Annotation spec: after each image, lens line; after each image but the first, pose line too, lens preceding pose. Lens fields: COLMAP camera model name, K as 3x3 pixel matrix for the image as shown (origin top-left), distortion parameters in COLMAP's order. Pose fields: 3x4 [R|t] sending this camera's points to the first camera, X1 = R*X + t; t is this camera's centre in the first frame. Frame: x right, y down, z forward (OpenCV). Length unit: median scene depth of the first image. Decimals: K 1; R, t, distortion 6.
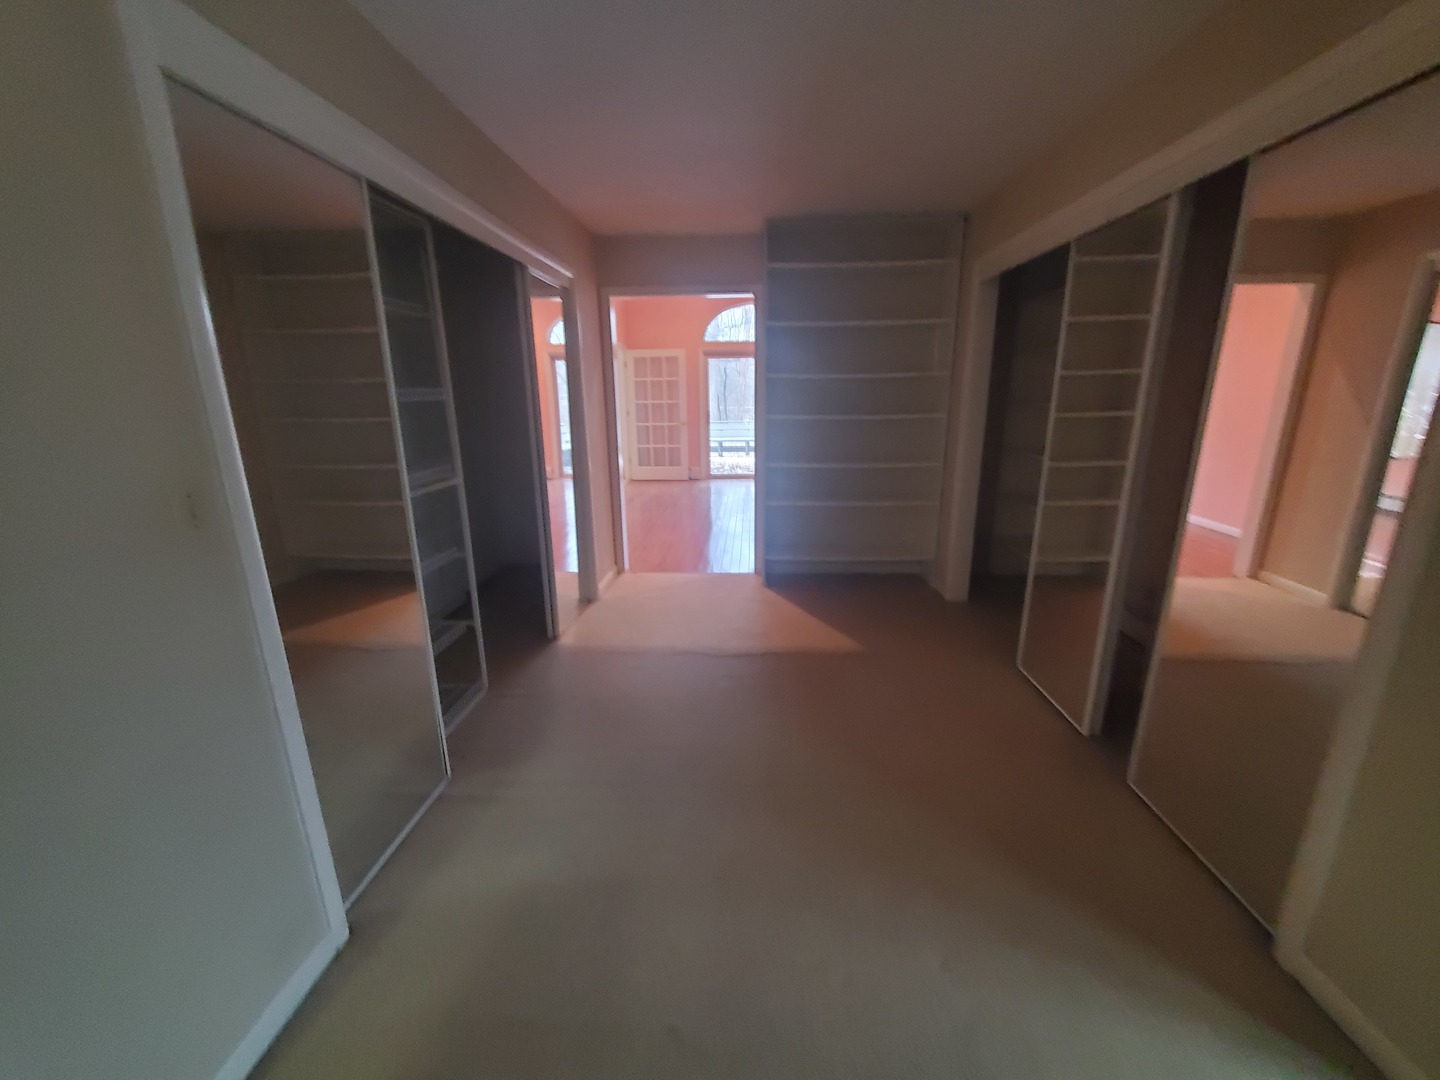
lens RADIAL K [[571.0, 0, 722.9], [0, 571.0, 536.5], [0, 0, 1]] dist [0.000913, -0.000329]
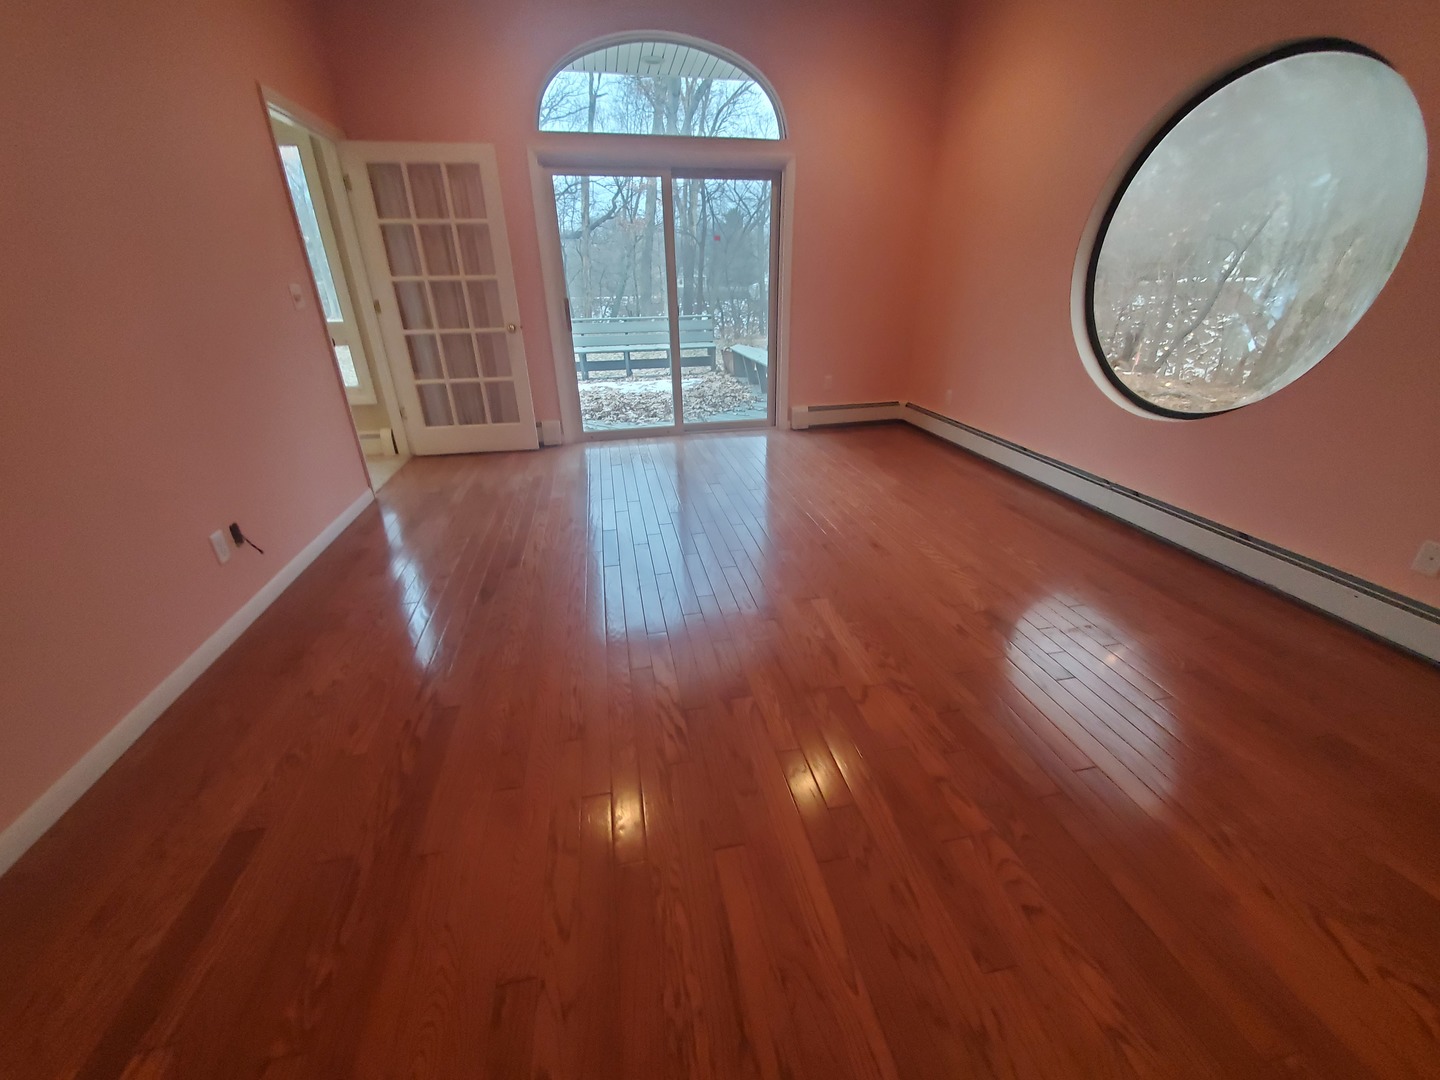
lens RADIAL K [[571.0, 0, 722.9], [0, 571.0, 536.5], [0, 0, 1]] dist [0.000913, -0.000329]
pose [[0.974681, -0.096073, 0.201907, -0.012858], [0.064157, 0.985181, 0.159064, -0.093252], [-0.214197, -0.142083, 0.966402, 0.487117]]
